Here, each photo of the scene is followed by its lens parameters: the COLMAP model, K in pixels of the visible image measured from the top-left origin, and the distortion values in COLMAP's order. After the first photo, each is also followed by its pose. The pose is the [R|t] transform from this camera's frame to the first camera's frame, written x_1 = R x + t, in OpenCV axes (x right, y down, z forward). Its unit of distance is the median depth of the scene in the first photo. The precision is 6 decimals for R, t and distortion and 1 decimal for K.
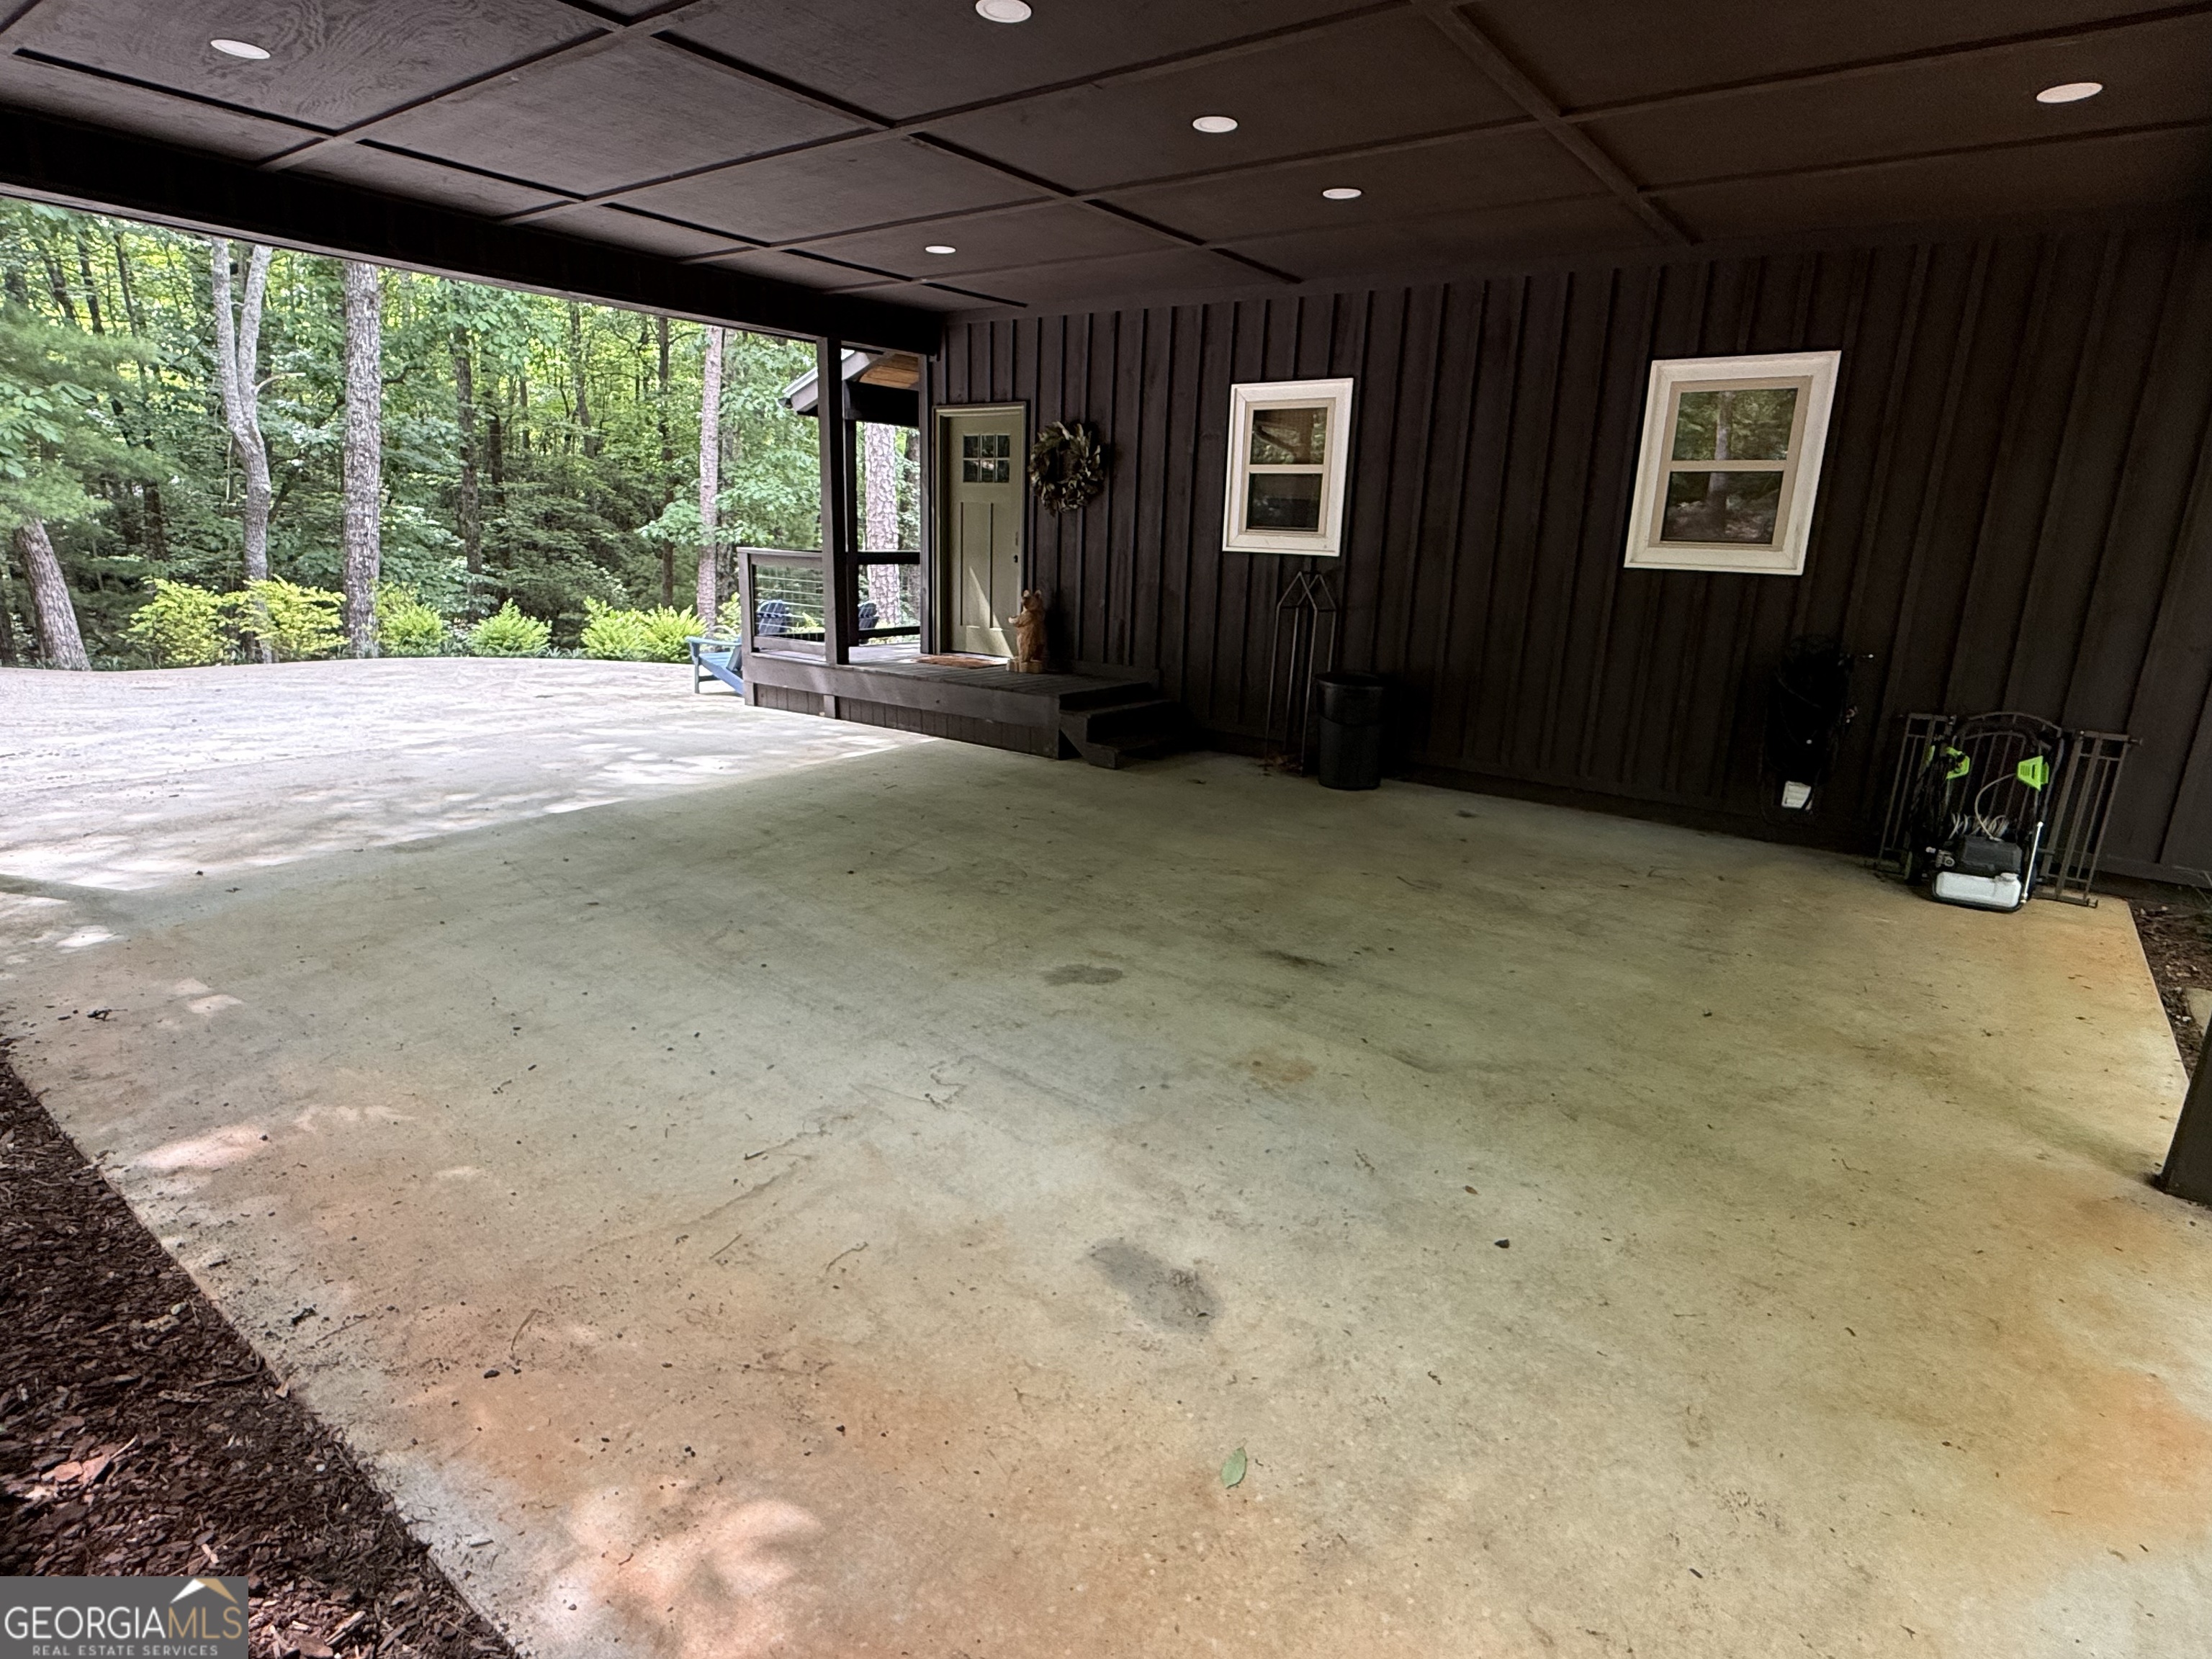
lens RADIAL K [[1148.0, 0, 1106.0], [0, 1148.0, 829.5], [0, 0, 1]] dist [0.005478, -0.002125]
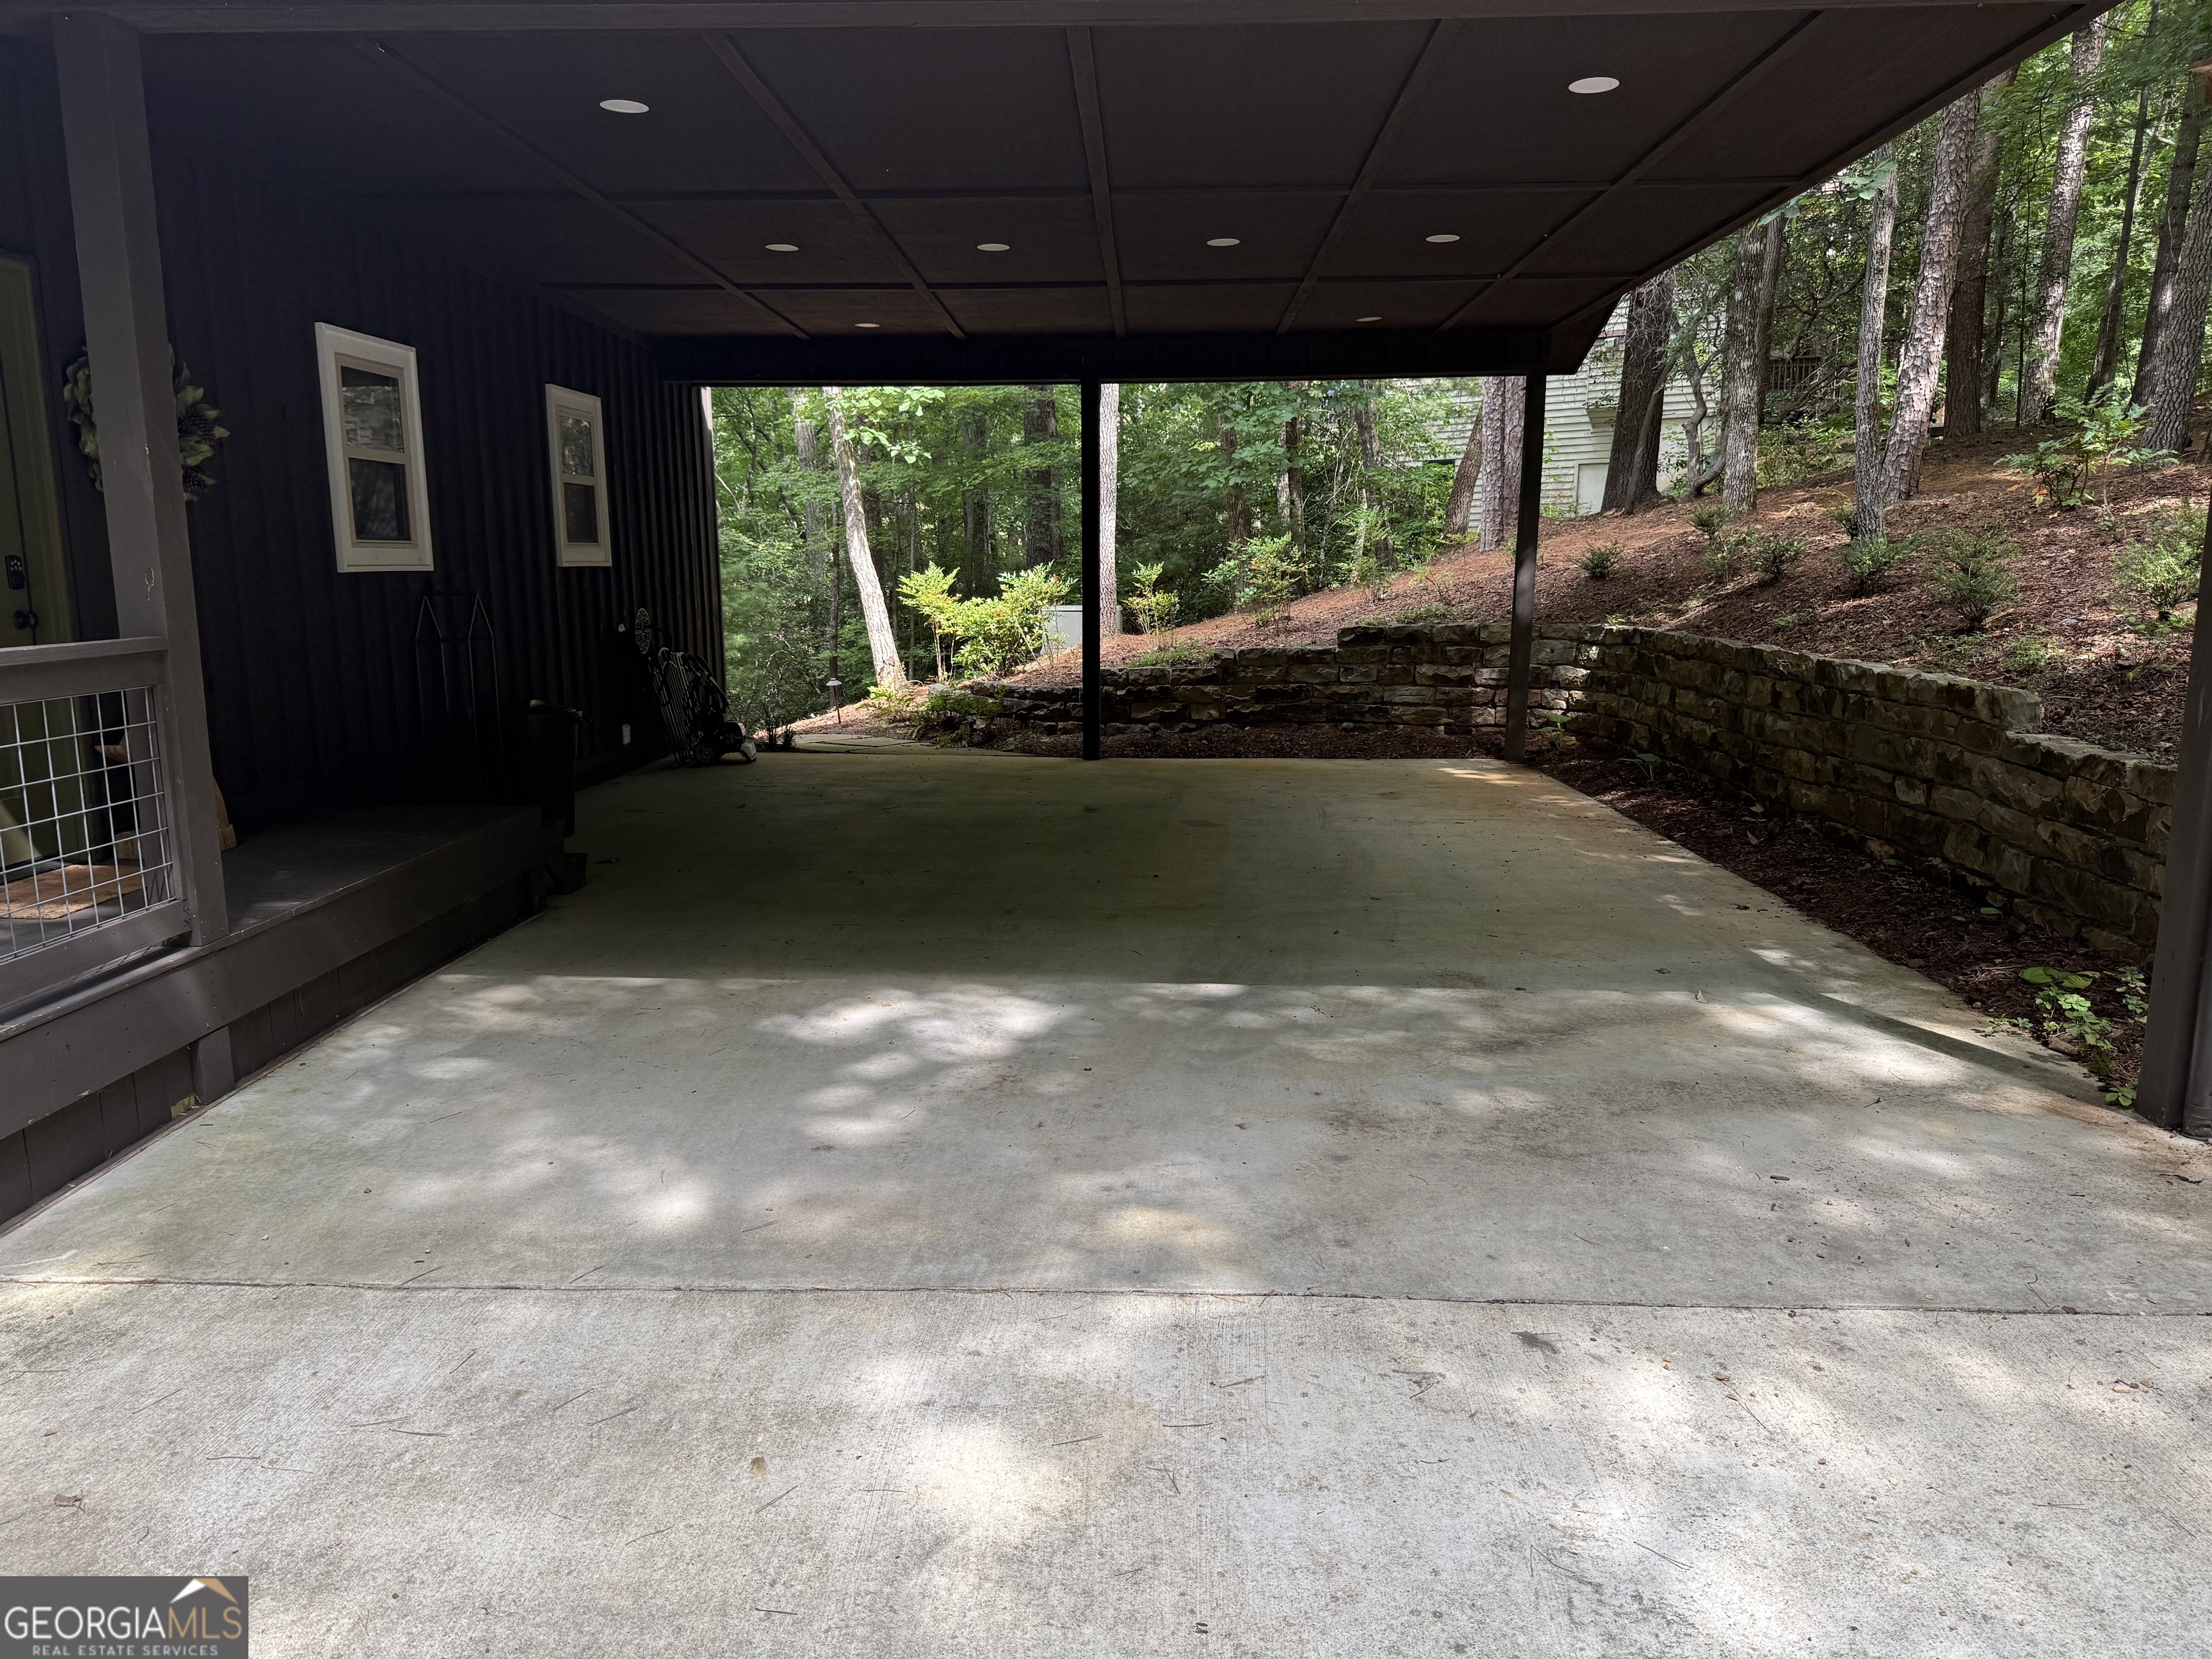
lens RADIAL K [[1501.2, 0, 1157.8], [0, 1501.2, 833.2], [0, 0, 1]] dist [0.000745, 0.000927]
pose [[-0.596685, -0.172887, 0.783631, -0.963339], [0.197053, 0.915051, 0.351925, -0.350776], [-0.777906, 0.364405, -0.511929, 1.256013]]
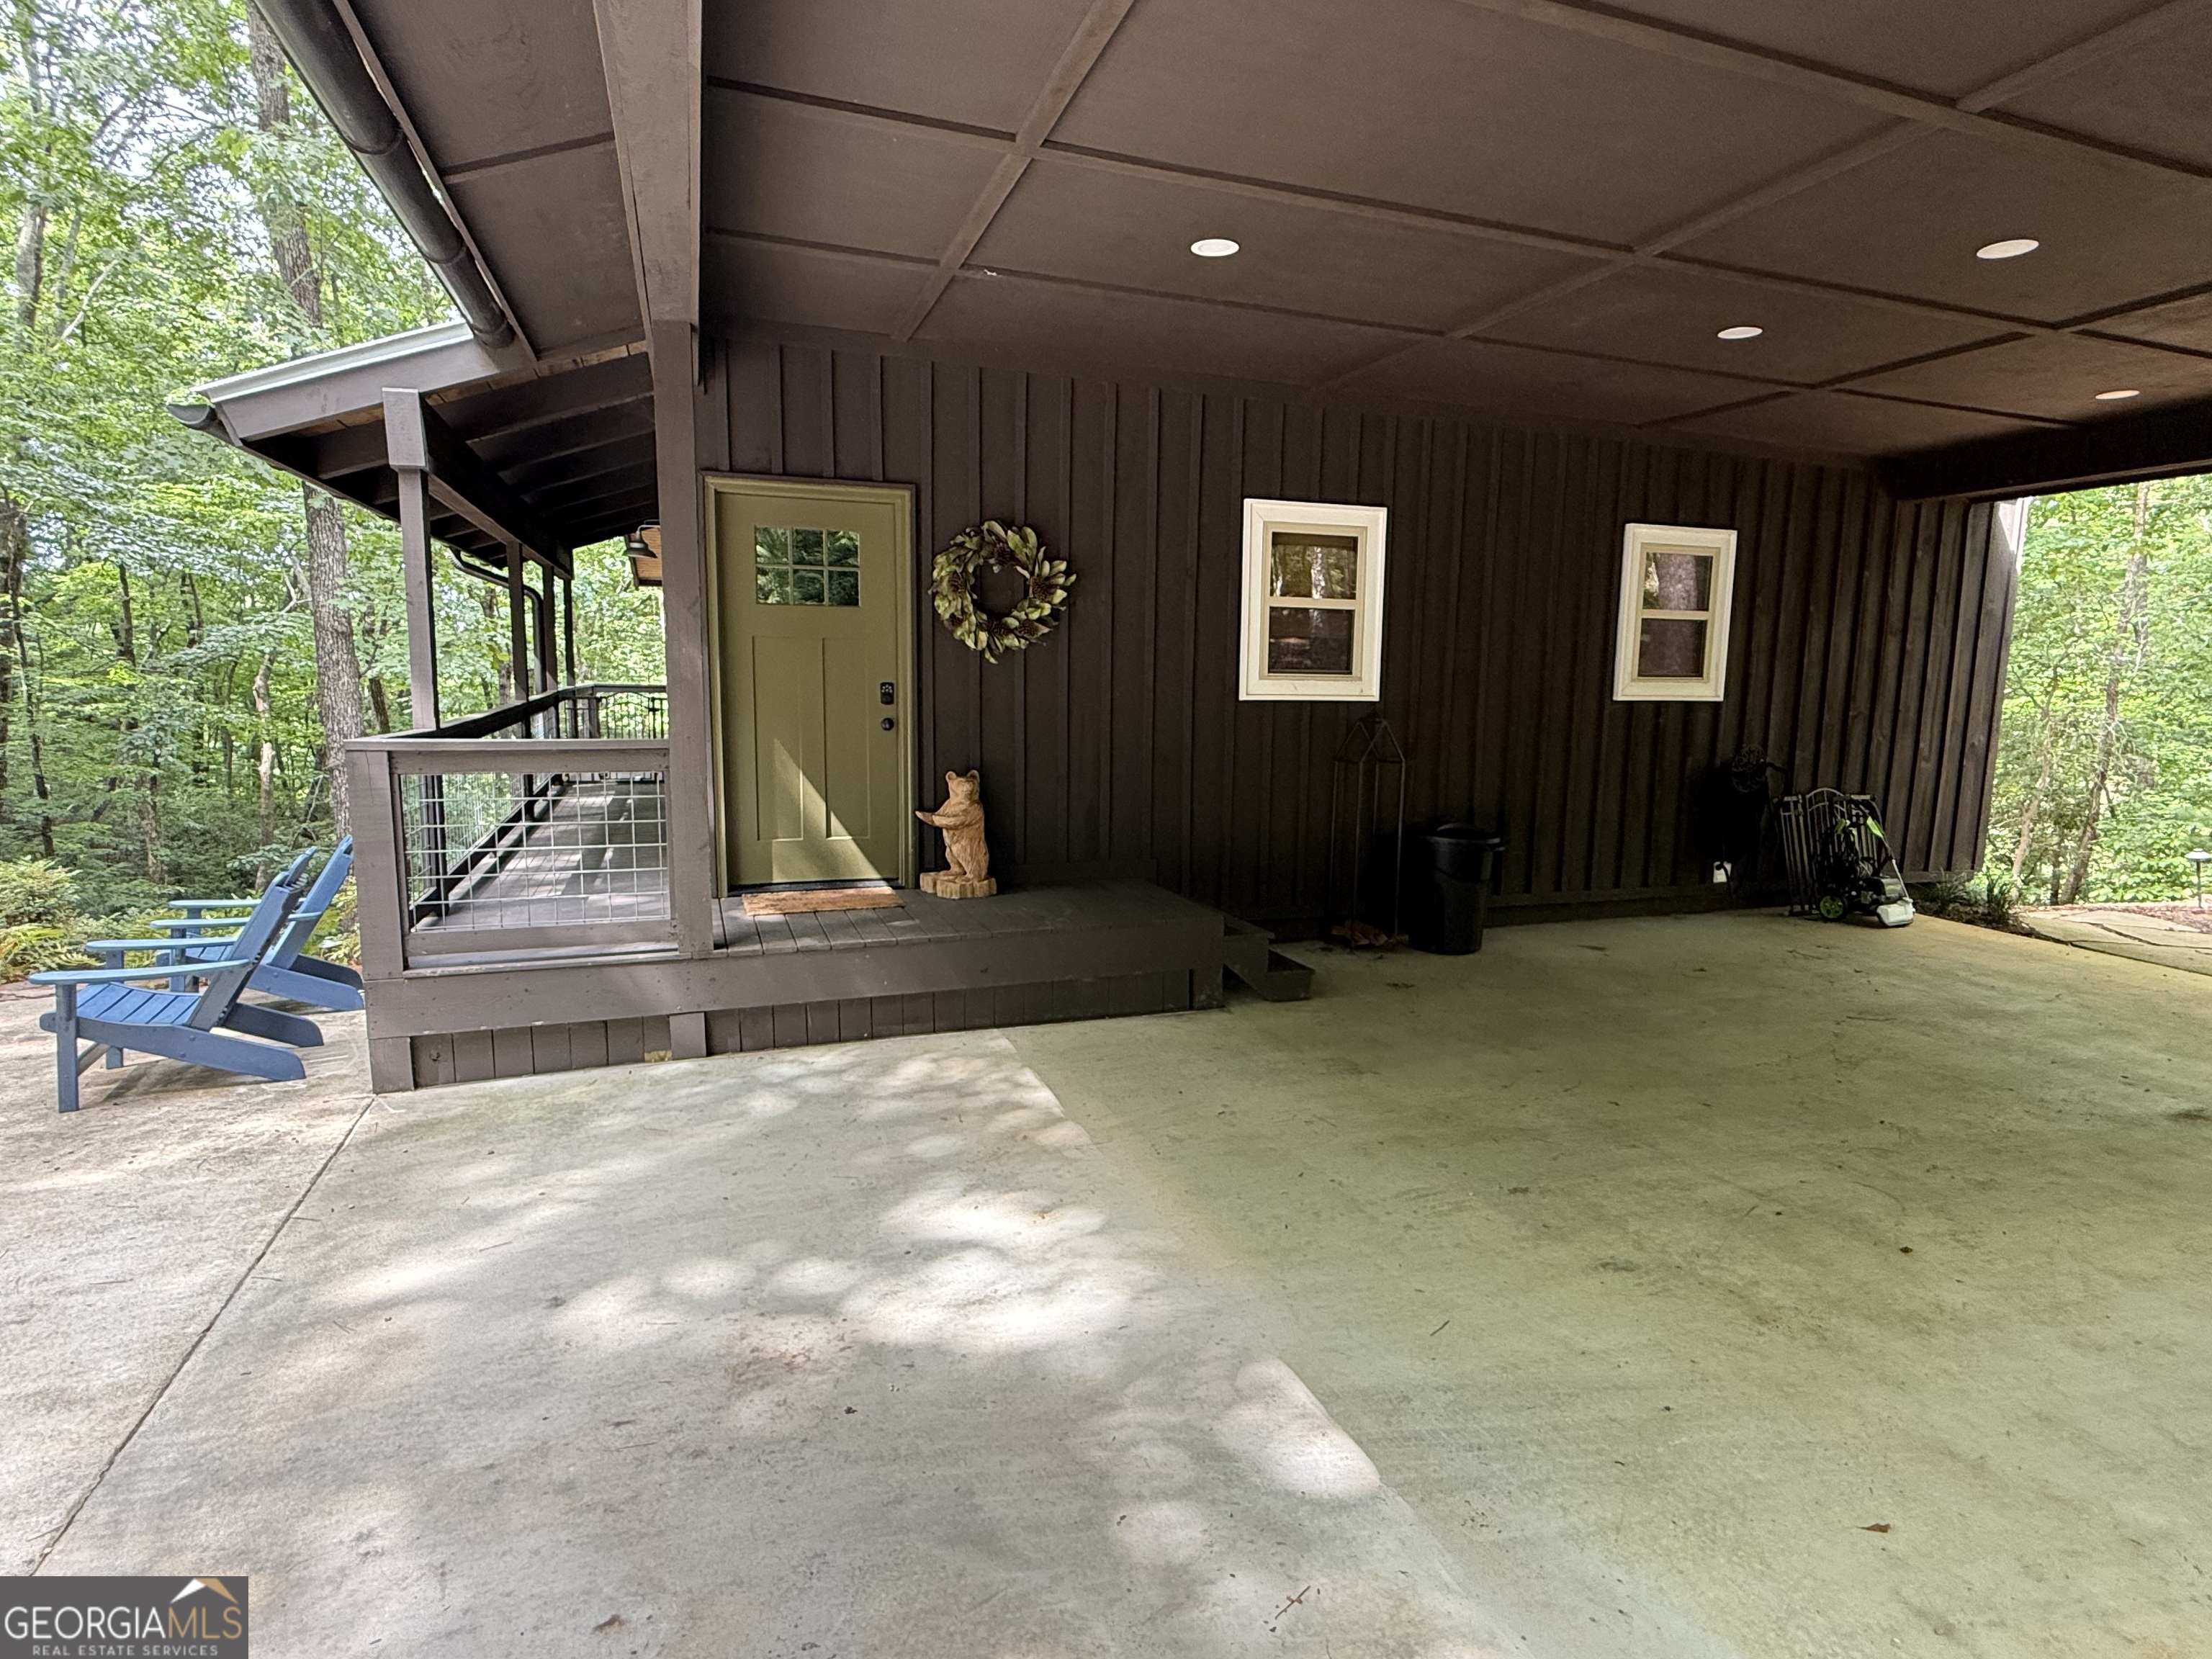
lens RADIAL K [[1148.0, 0, 1106.0], [0, 1148.0, 829.5], [0, 0, 1]] dist [0.005478, -0.002125]
pose [[0.558111, -0.132485, 0.819122, -0.681561], [0.218413, 0.975815, 0.009012, -0.202871], [-0.800505, 0.173877, 0.573549, 0.703944]]
